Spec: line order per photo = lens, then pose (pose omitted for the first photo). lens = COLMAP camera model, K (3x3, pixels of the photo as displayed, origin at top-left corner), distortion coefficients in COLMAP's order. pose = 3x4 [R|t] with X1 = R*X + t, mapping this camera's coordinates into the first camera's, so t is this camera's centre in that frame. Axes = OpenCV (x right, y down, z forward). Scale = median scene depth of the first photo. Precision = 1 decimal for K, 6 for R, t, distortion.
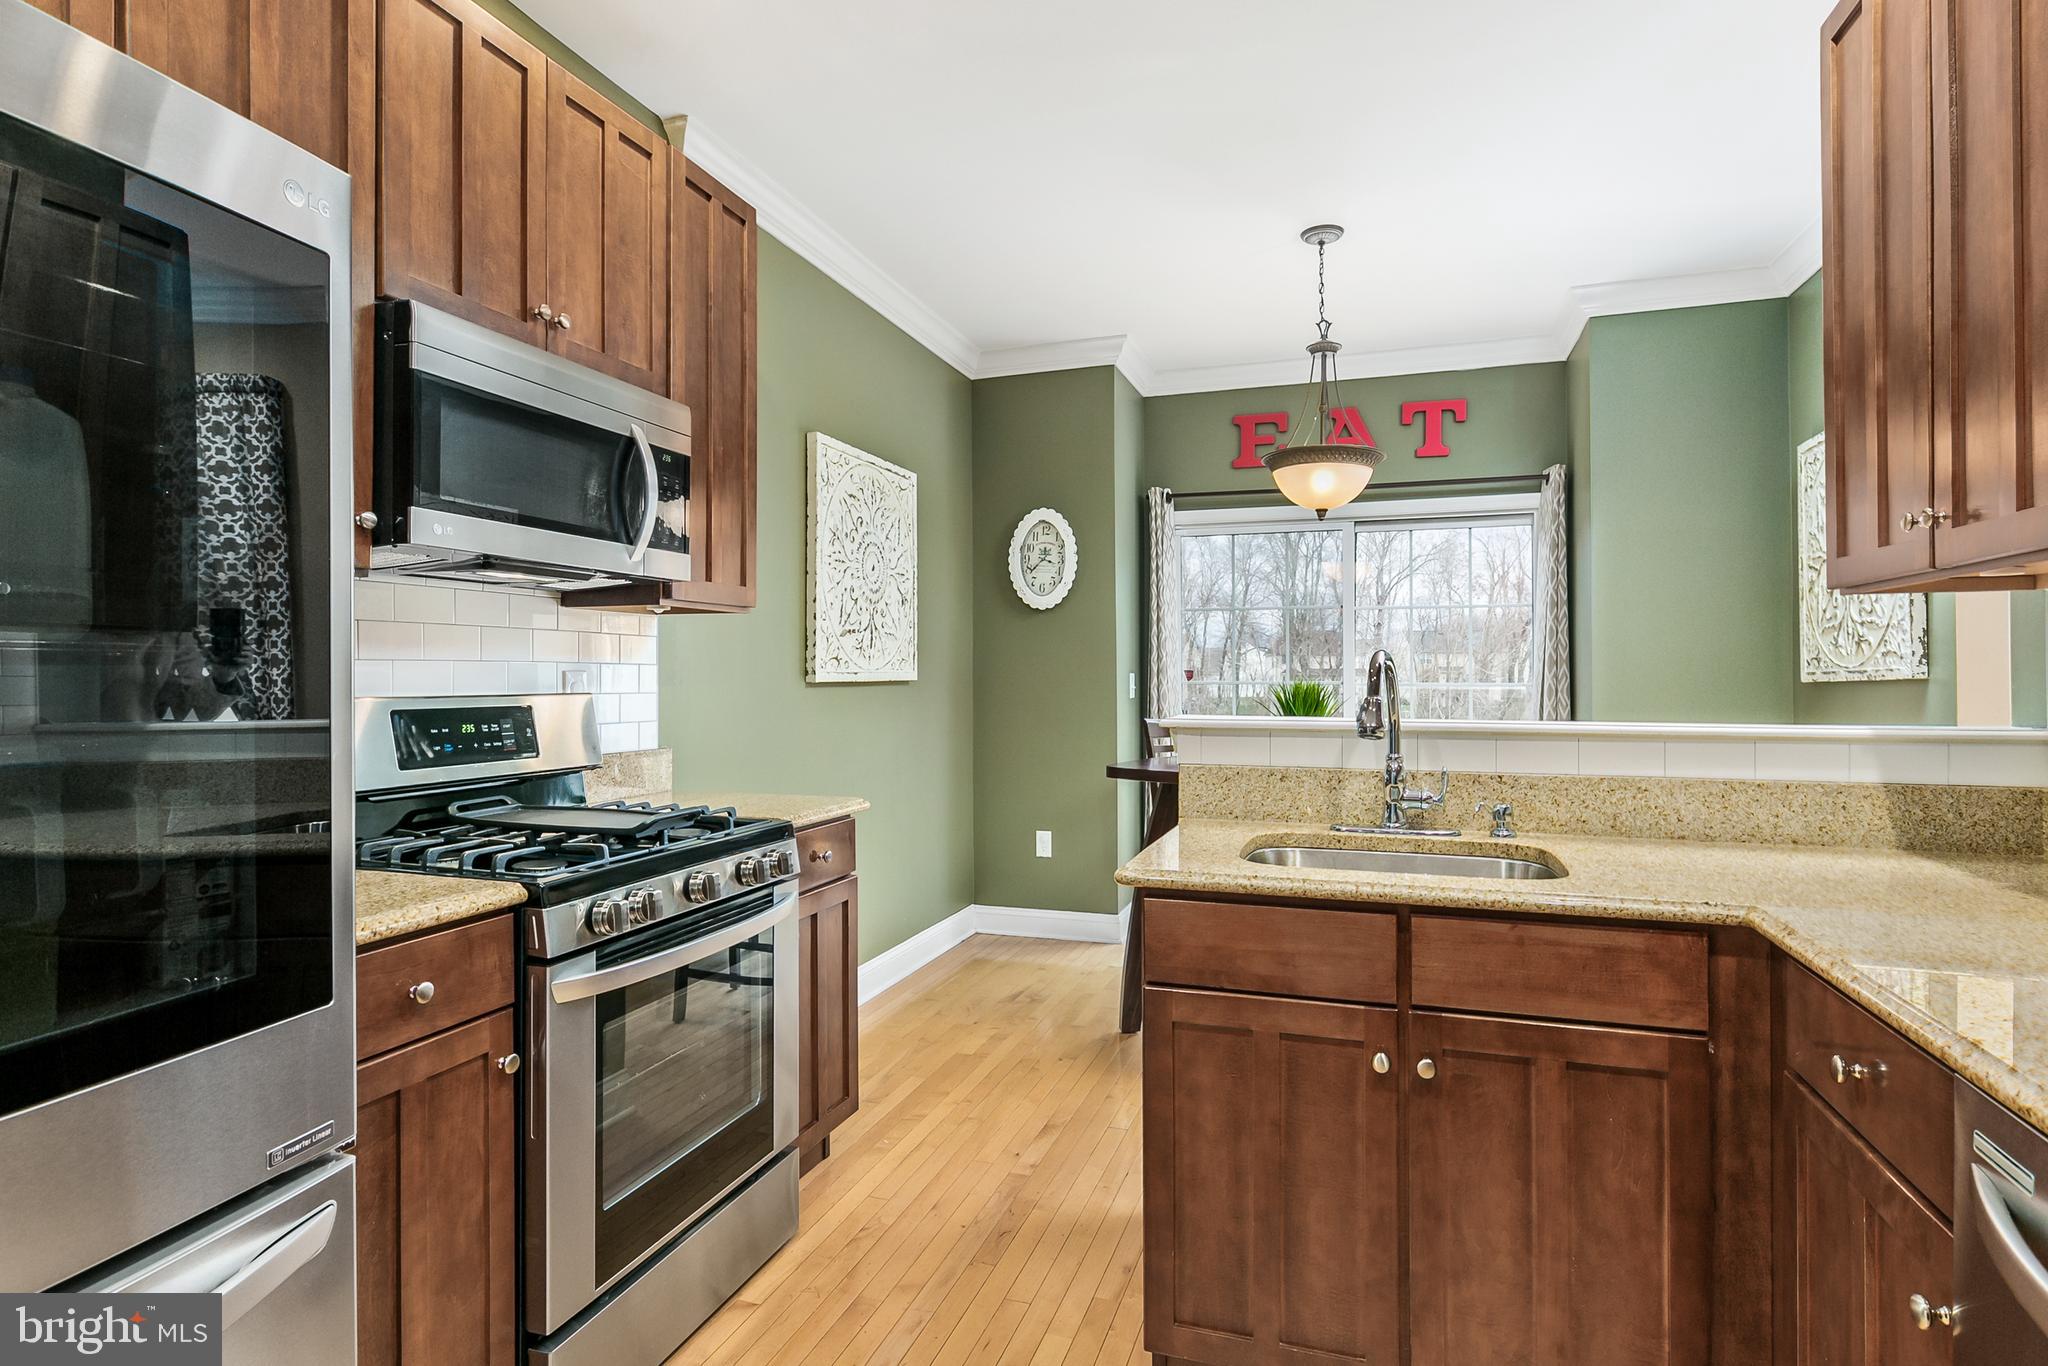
lens RADIAL K [[1106.5, 0, 1031.8], [0, 1106.5, 676.9], [0, 0, 1]] dist [-0.001178, 0.000164]
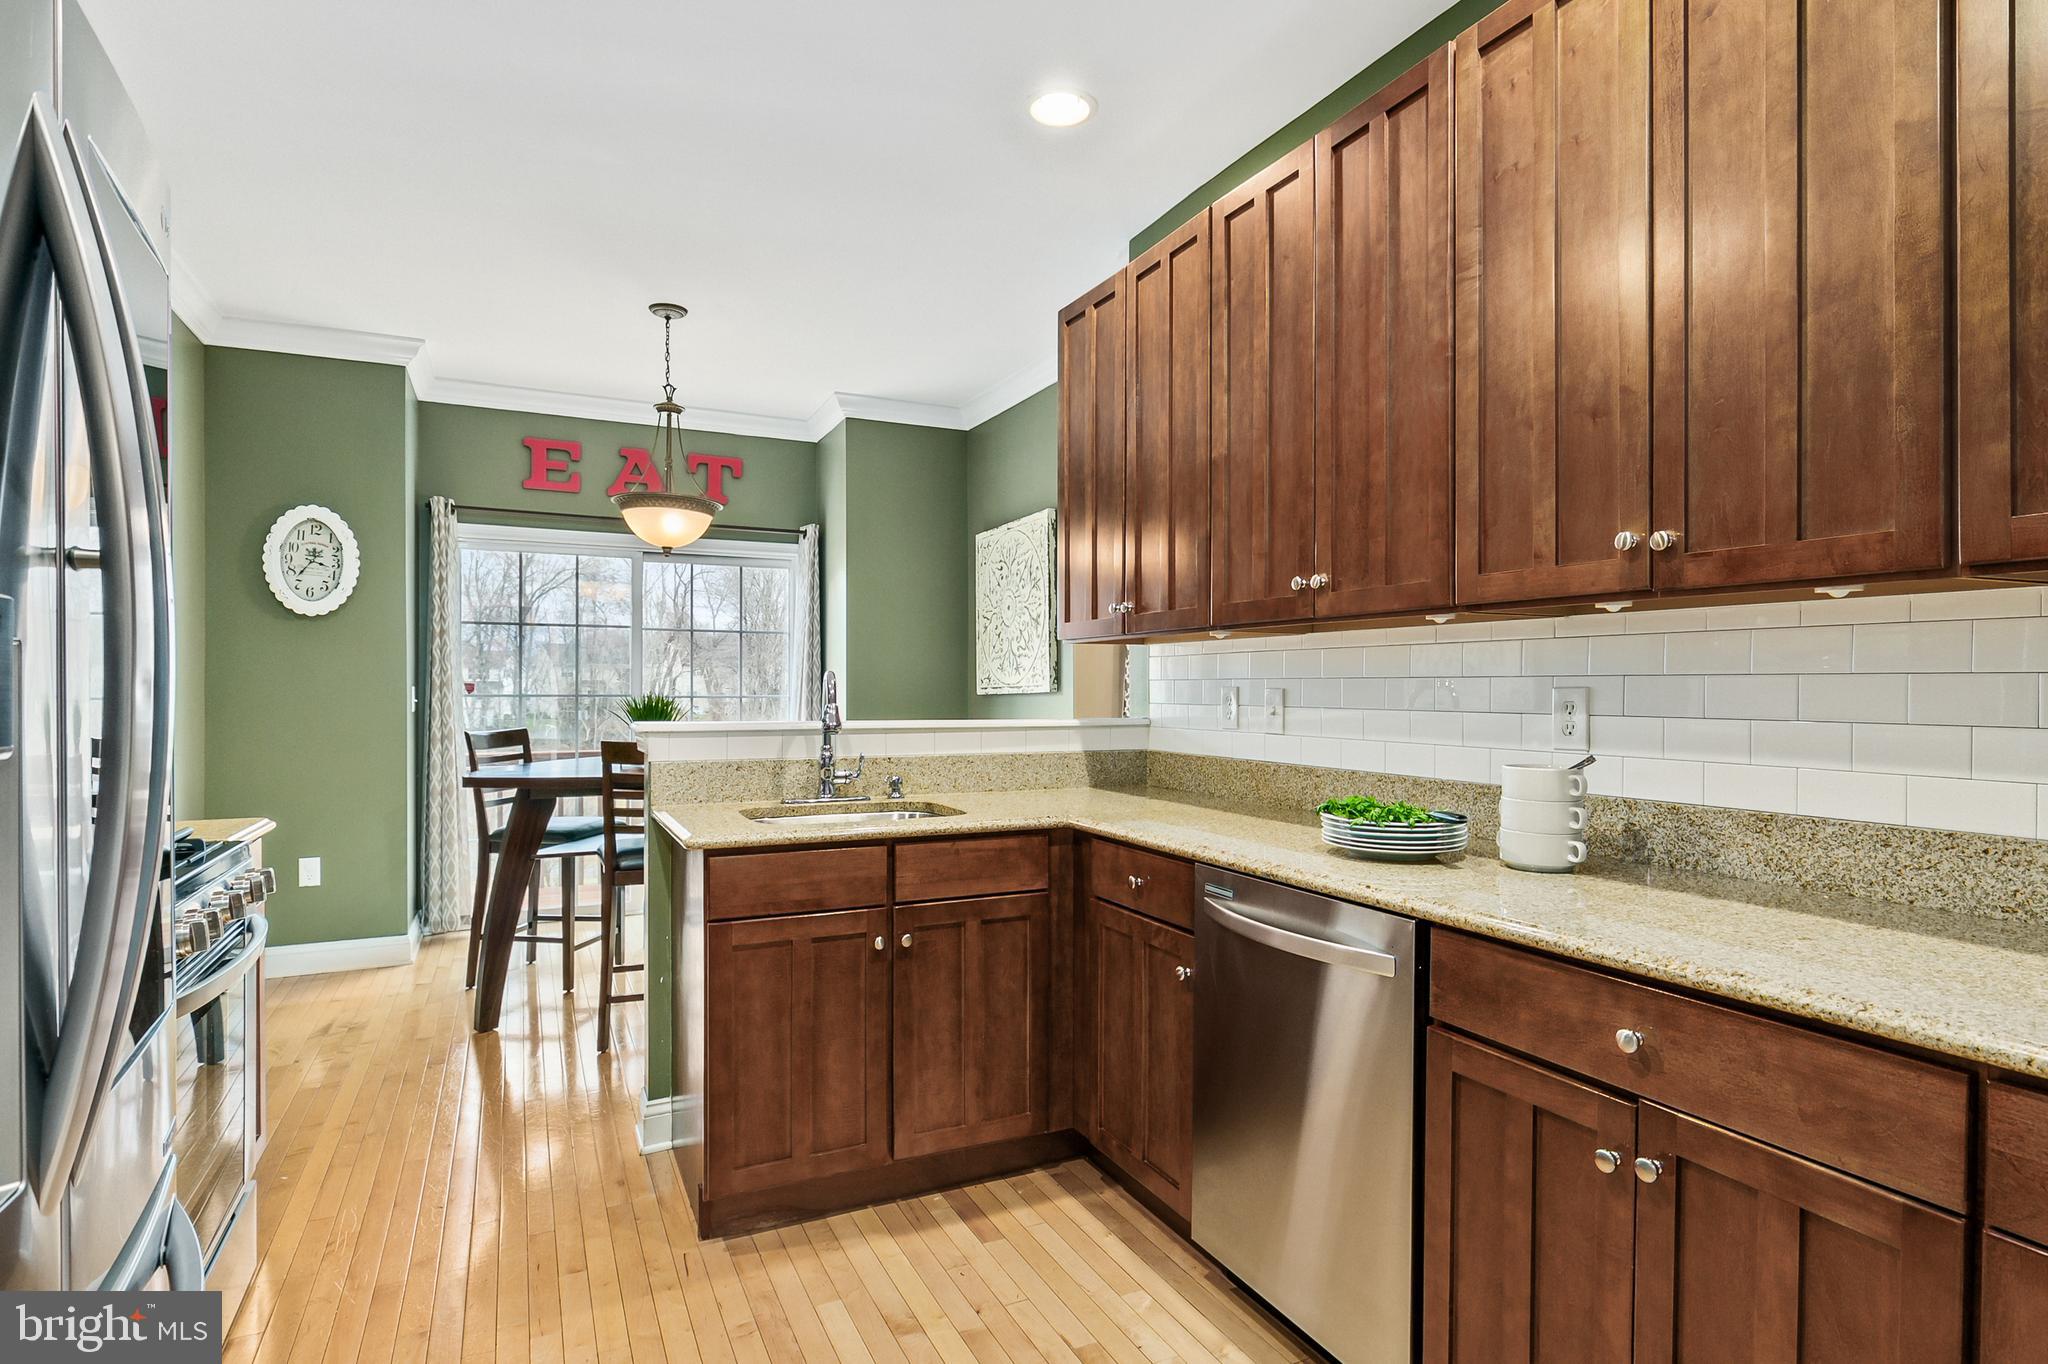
lens RADIAL K [[1071.6, 0, 1056.4], [0, 1071.6, 707.4], [0, 0, 1]] dist [0.037941, -0.000260]
pose [[0.711877, -0.009770, 0.702236, -0.326793], [-0.001603, 0.999878, 0.015536, -0.000459], [-0.702302, -0.012185, 0.711774, -0.134629]]
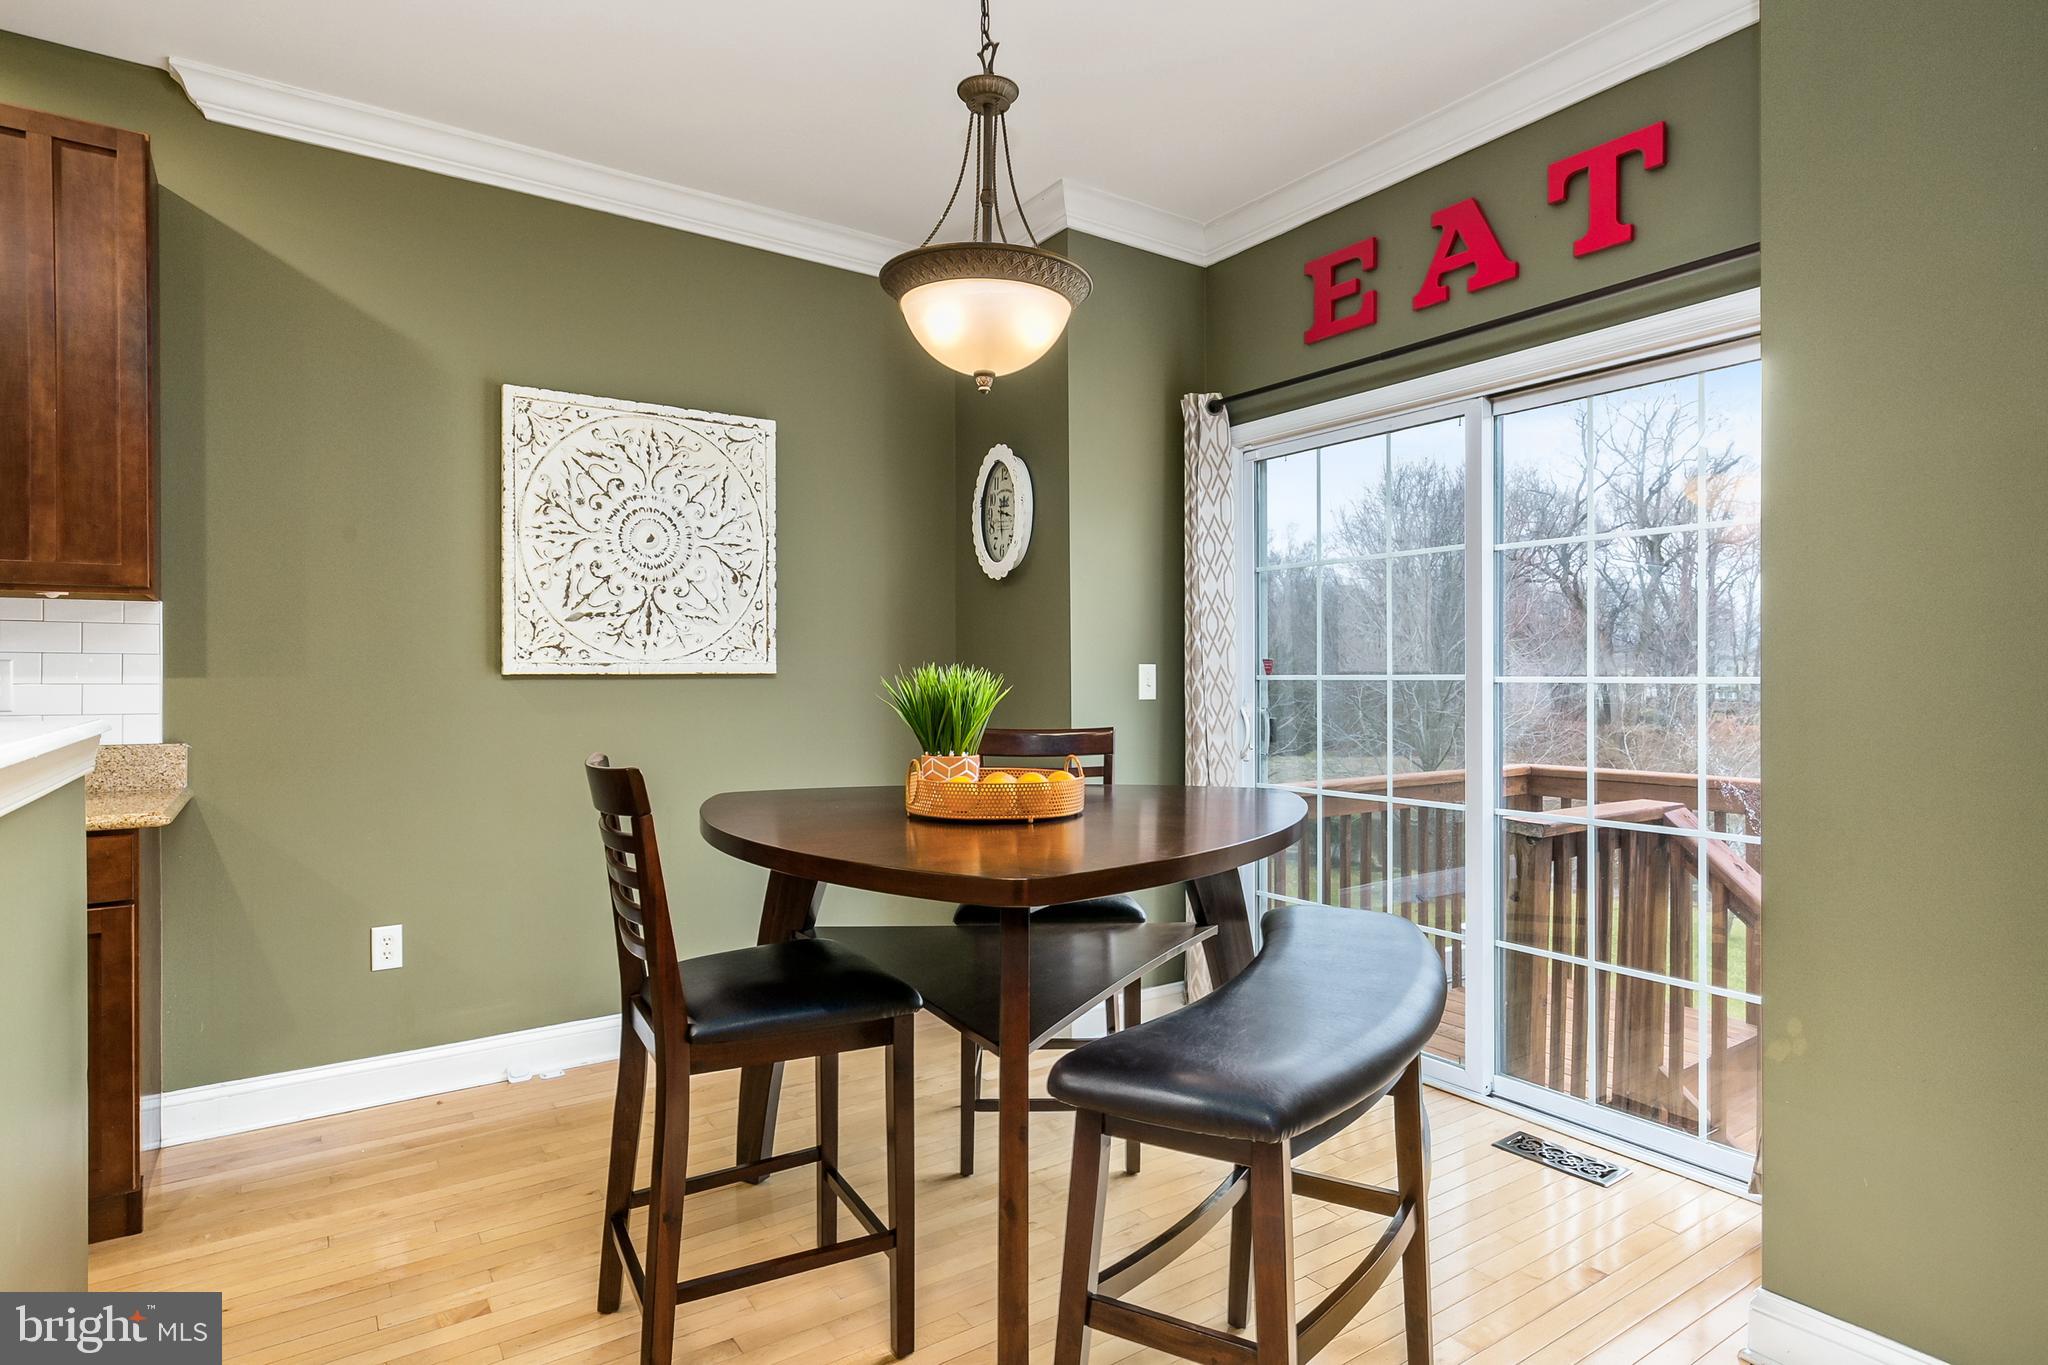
lens RADIAL K [[1085.5, 0, 1024.0], [0, 1085.5, 682.5], [0, 0, 1]] dist [0.002887, 0.000396]
pose [[0.783386, 0.001926, -0.621532, 0.841247], [0.000122, 0.999995, 0.003252, 0.011459], [0.621535, -0.002624, 0.783382, 0.756410]]
